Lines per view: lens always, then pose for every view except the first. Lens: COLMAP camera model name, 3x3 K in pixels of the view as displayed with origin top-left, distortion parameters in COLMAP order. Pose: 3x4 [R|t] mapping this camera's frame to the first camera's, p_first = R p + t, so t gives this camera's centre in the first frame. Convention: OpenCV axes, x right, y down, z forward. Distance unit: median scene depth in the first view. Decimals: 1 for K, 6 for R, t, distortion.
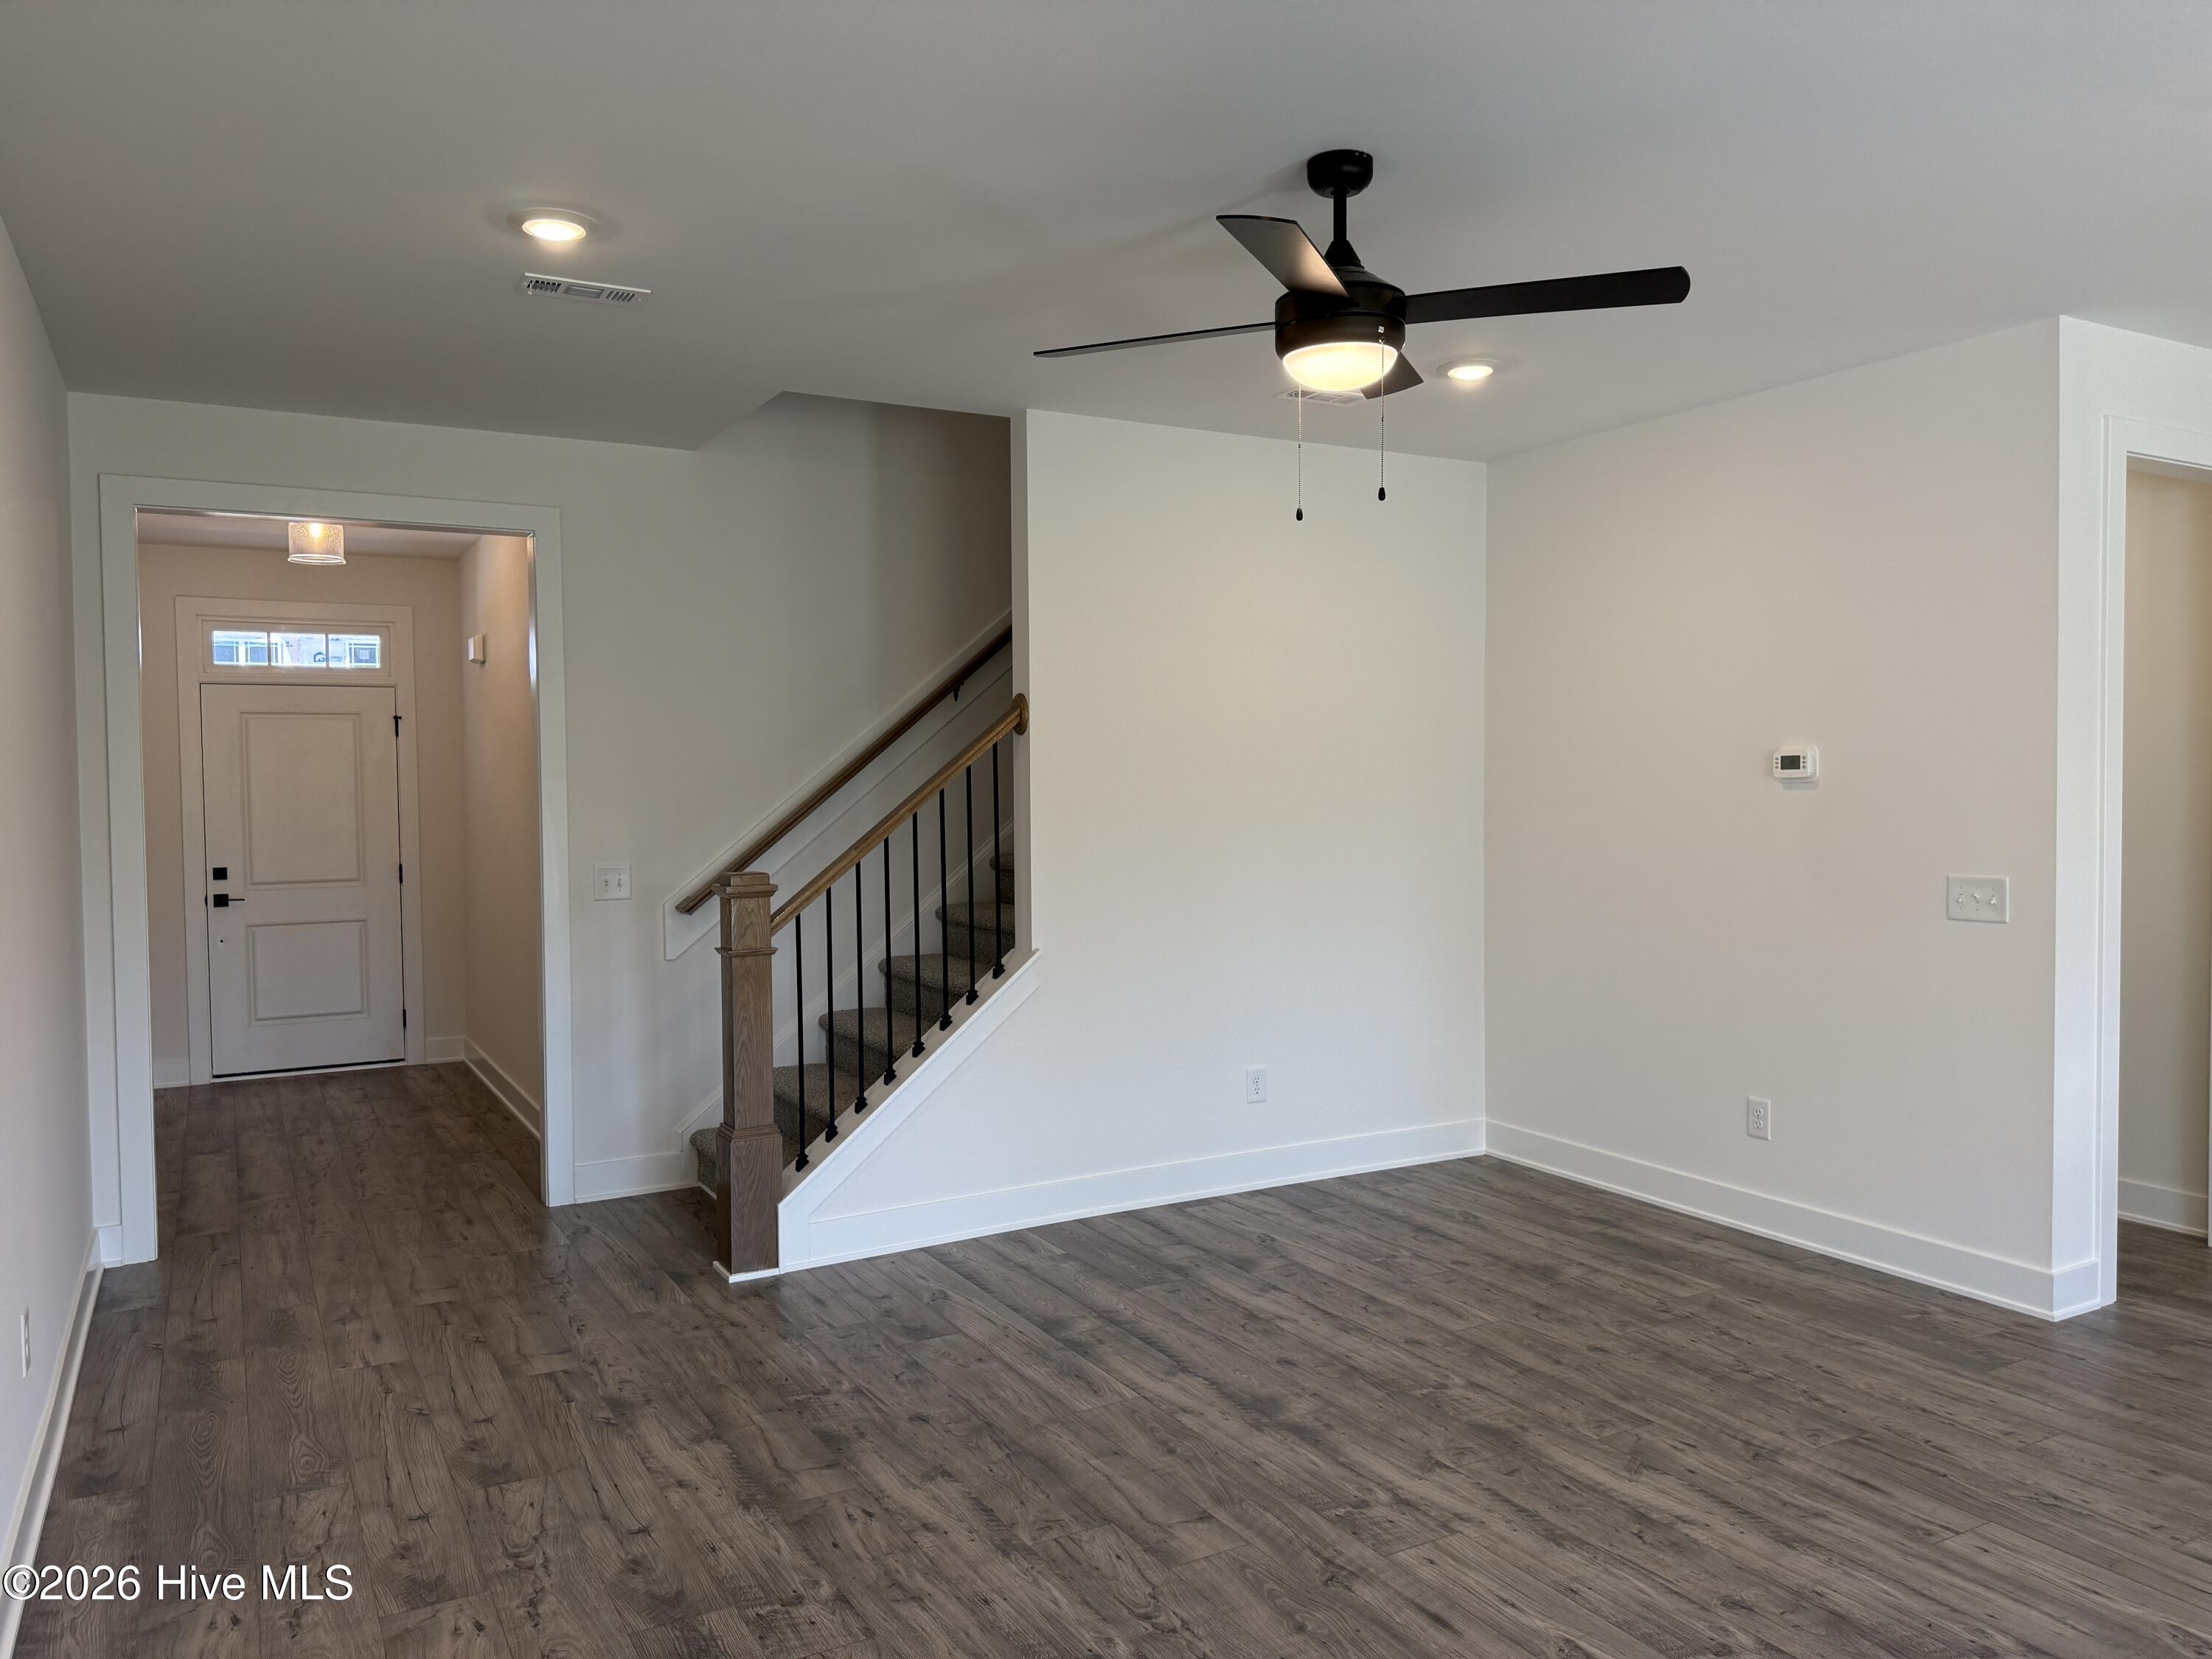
lens RADIAL K [[1585.9, 0, 1106.1], [0, 1585.9, 834.3], [0, 0, 1]] dist [0.019939, -0.018674]
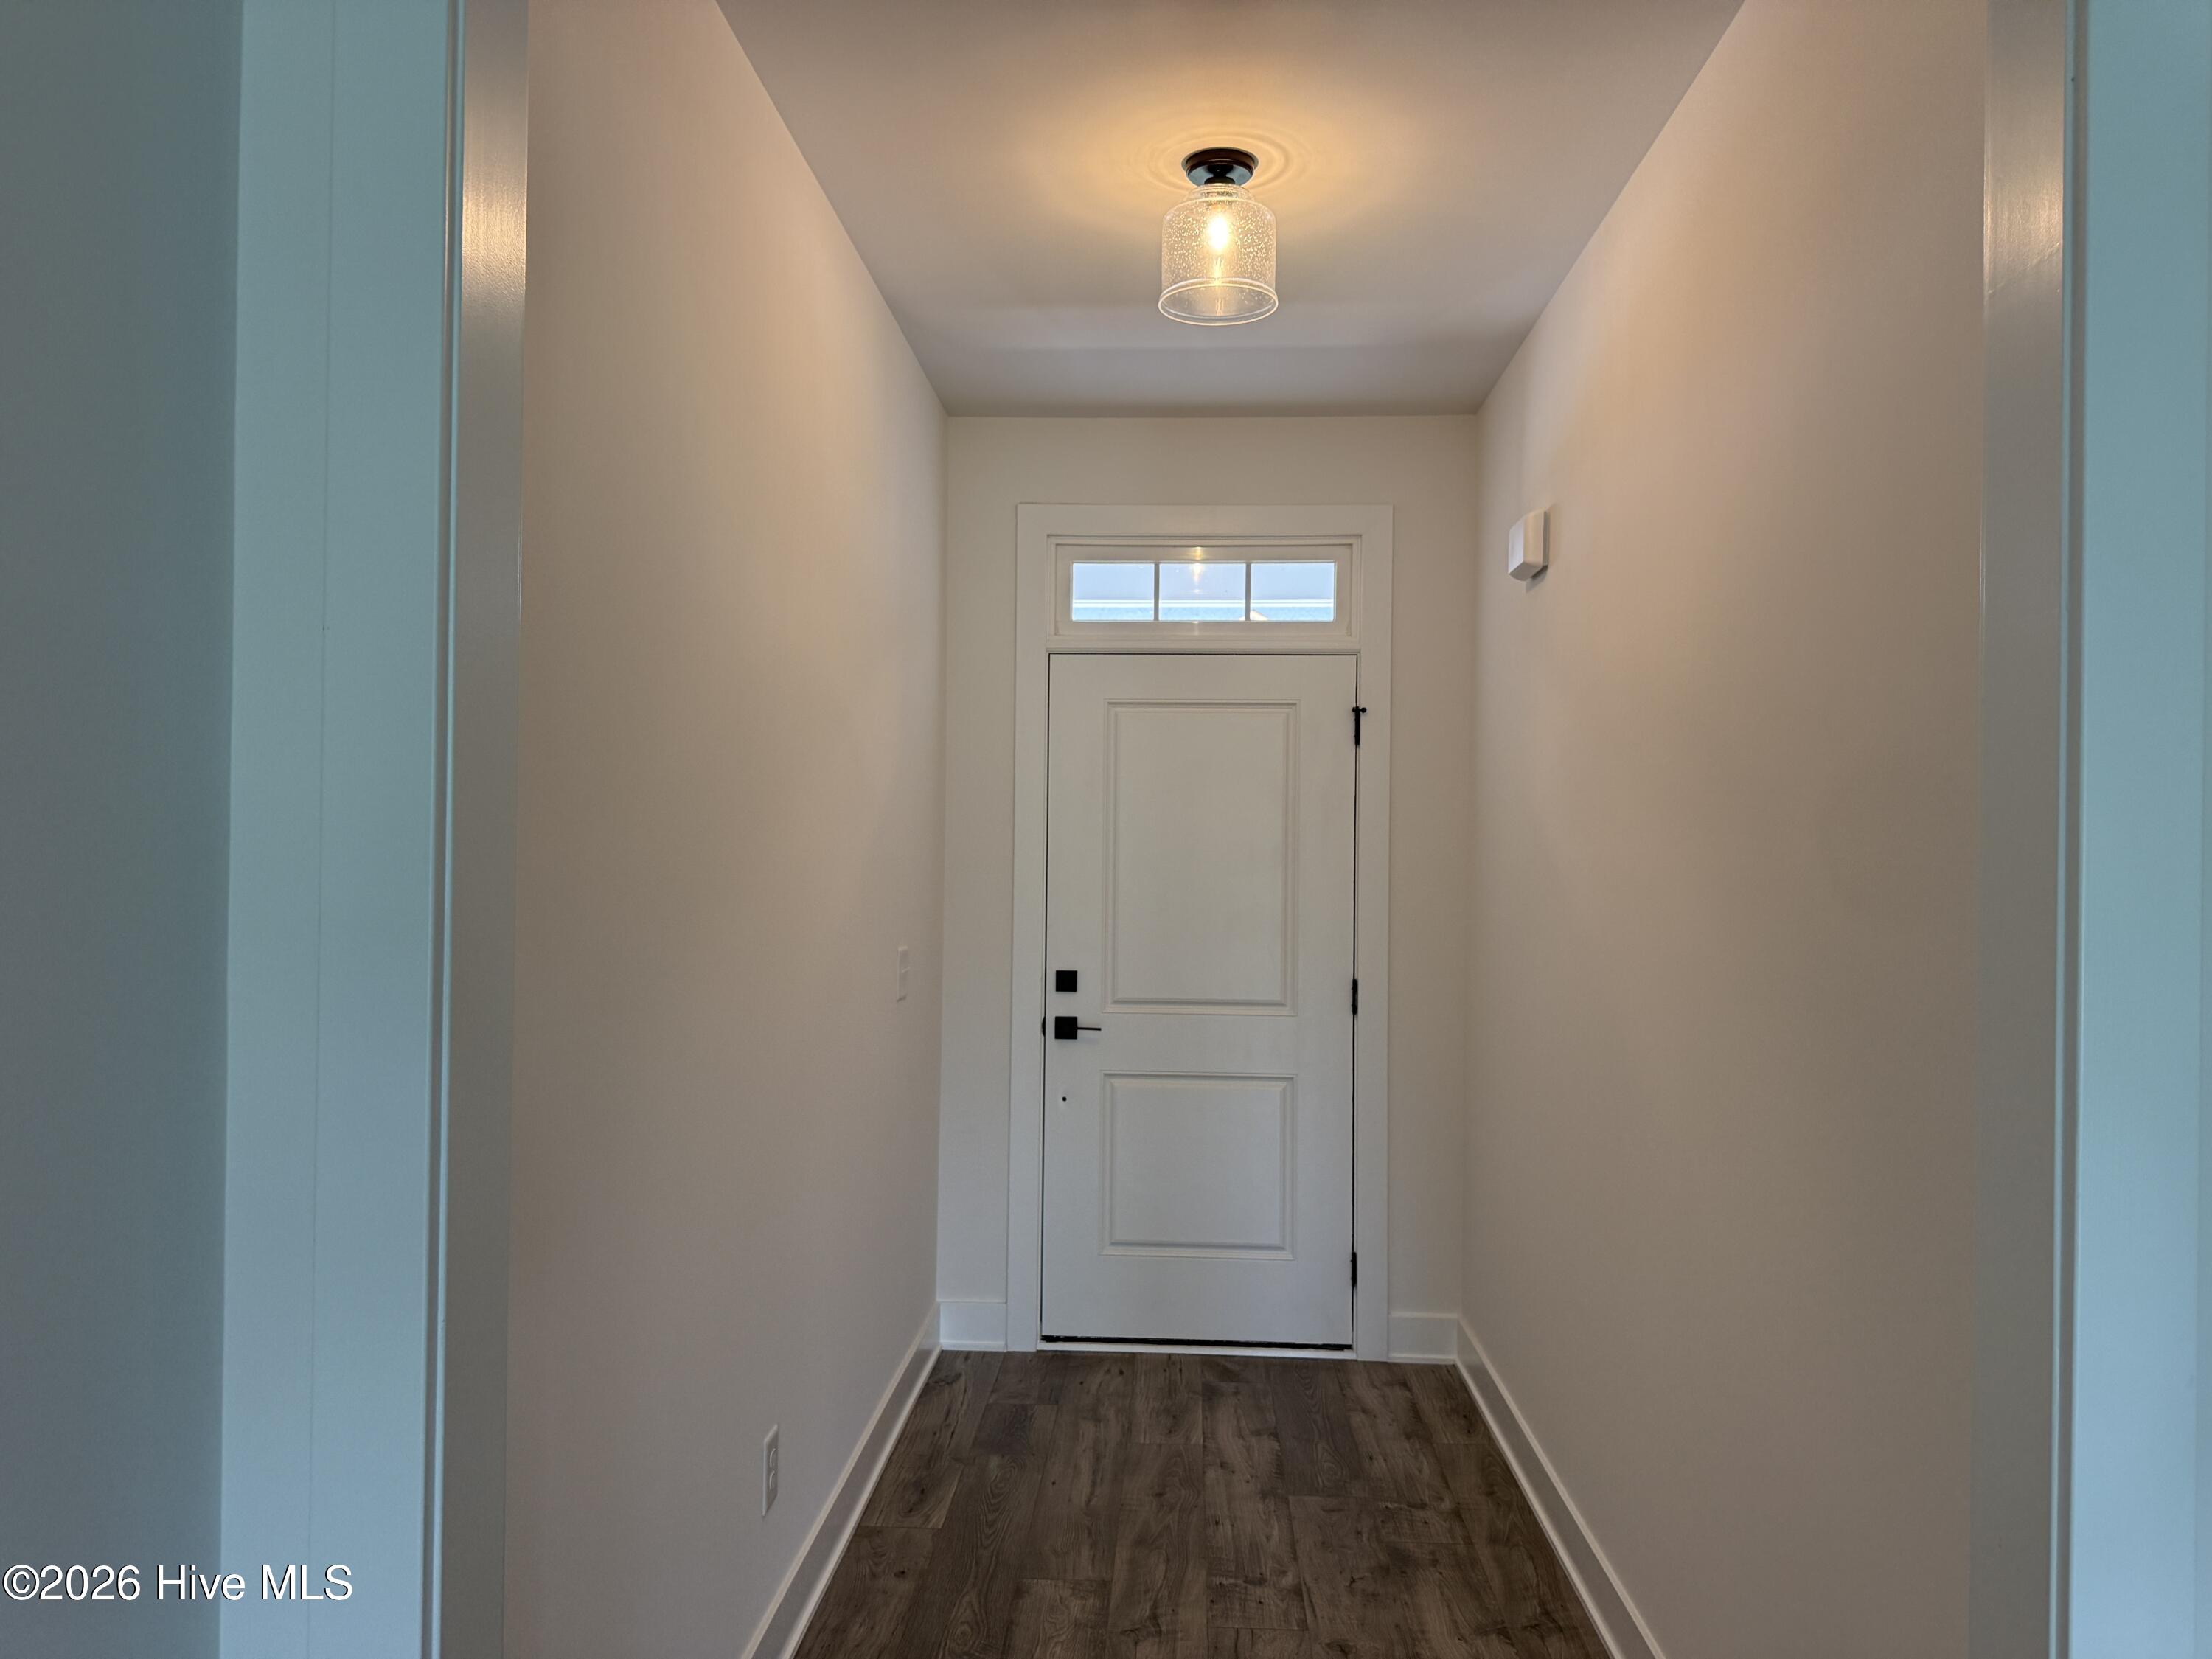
lens RADIAL K [[1585.9, 0, 1106.5], [0, 1585.9, 829.3], [0, 0, 1]] dist [0.019939, -0.018674]
pose [[0.847725, 0.015050, -0.530222, -0.345681], [-0.038674, 0.998691, -0.033486, -0.016174], [0.529024, 0.048892, 0.847197, 0.744615]]
